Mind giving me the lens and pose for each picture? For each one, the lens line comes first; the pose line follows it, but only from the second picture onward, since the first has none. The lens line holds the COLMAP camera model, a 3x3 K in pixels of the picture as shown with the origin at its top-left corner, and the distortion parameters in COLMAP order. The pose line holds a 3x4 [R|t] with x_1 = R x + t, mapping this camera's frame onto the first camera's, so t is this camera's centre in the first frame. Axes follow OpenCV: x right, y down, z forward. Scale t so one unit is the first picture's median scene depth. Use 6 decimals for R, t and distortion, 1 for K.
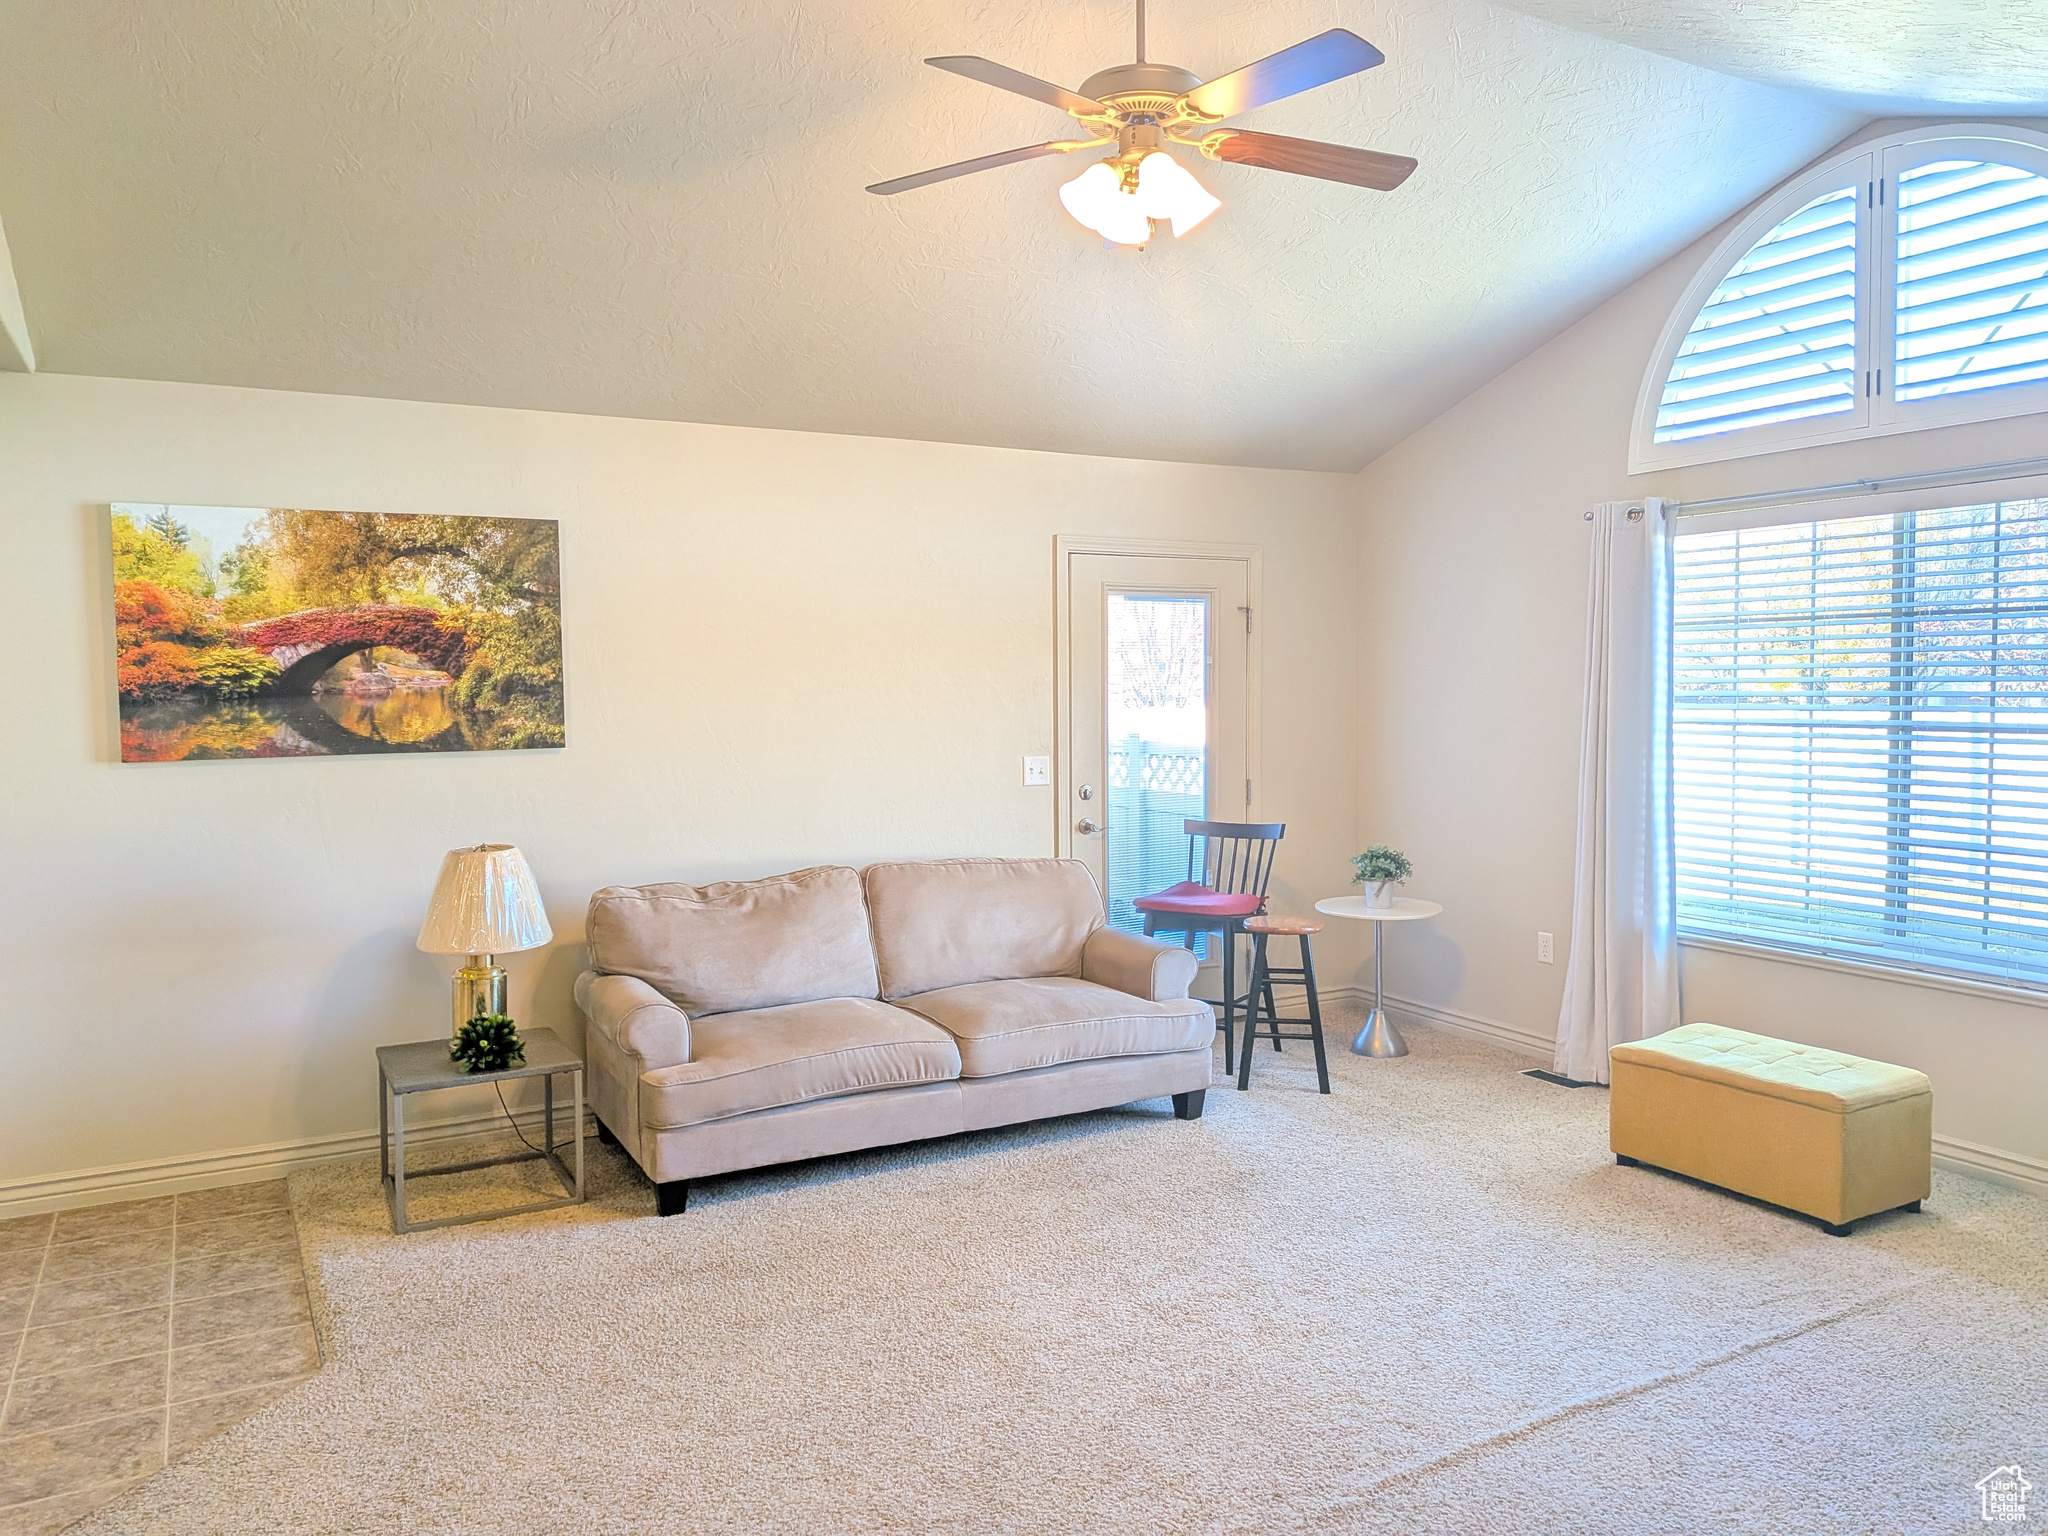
lens RADIAL K [[1399.2, 0, 1024.0], [0, 1399.2, 768.0], [0, 0, 1]] dist [0.020736, 0.001732]
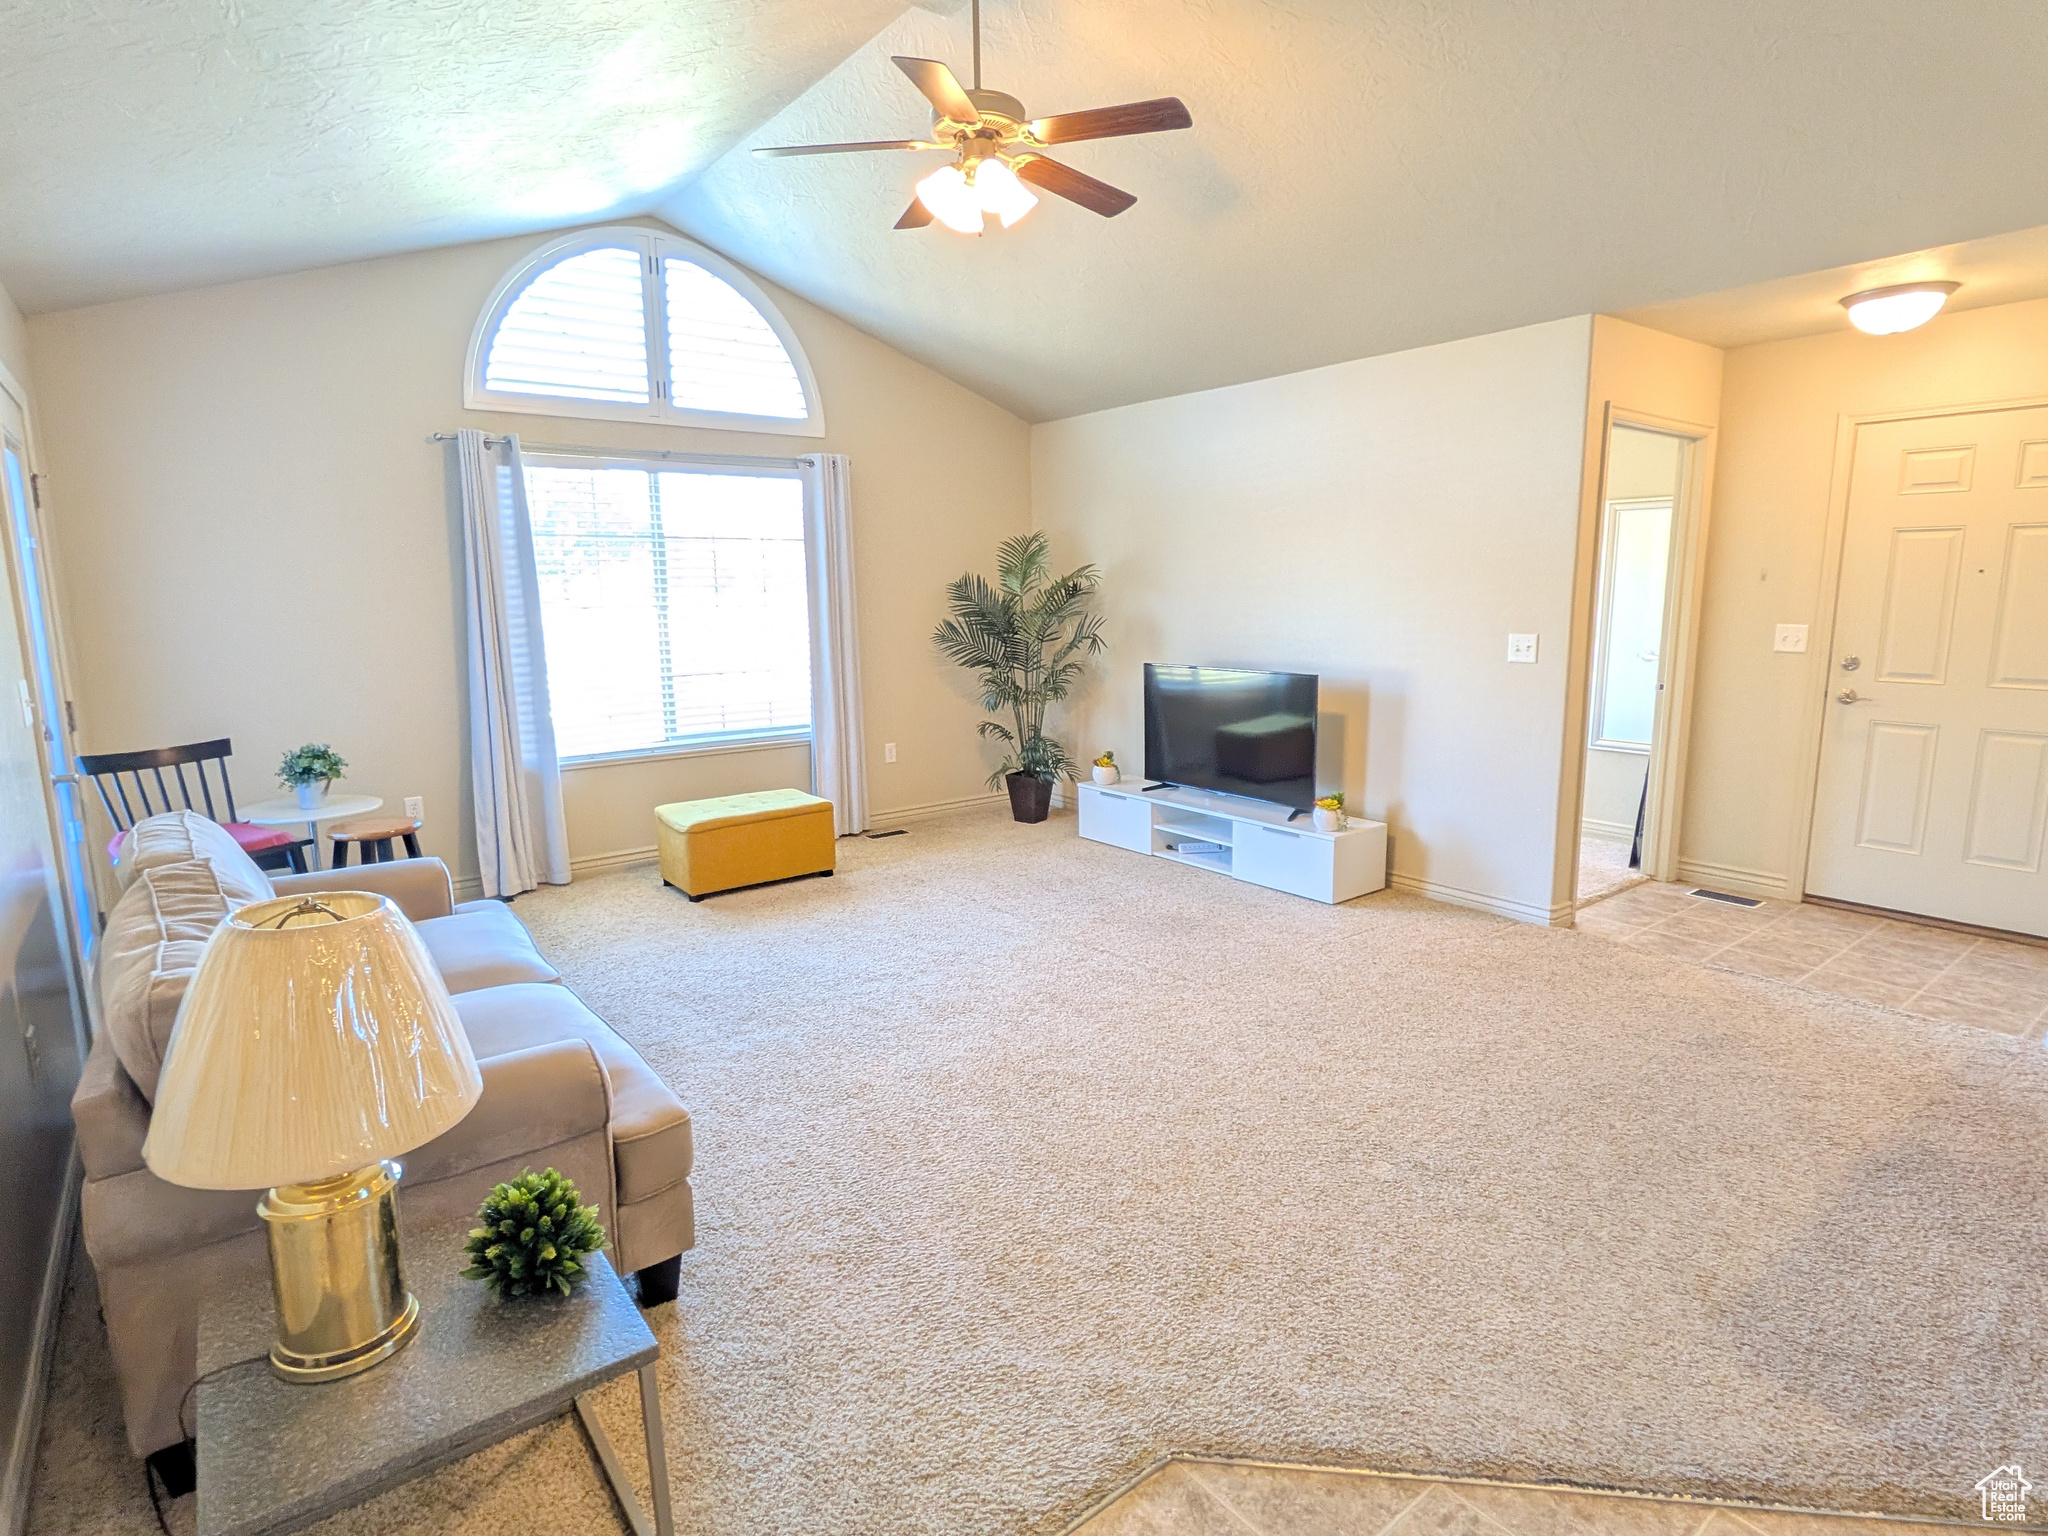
lens RADIAL K [[1021.6, 0, 1024.0], [0, 1021.6, 768.0], [0, 0, 1]] dist [0.001252, 0.000036]
pose [[-0.123172, -0.160169, 0.979375, -0.754781], [0.065675, 0.983410, 0.169088, -0.021393], [-0.990210, 0.085147, -0.110609, 0.876248]]
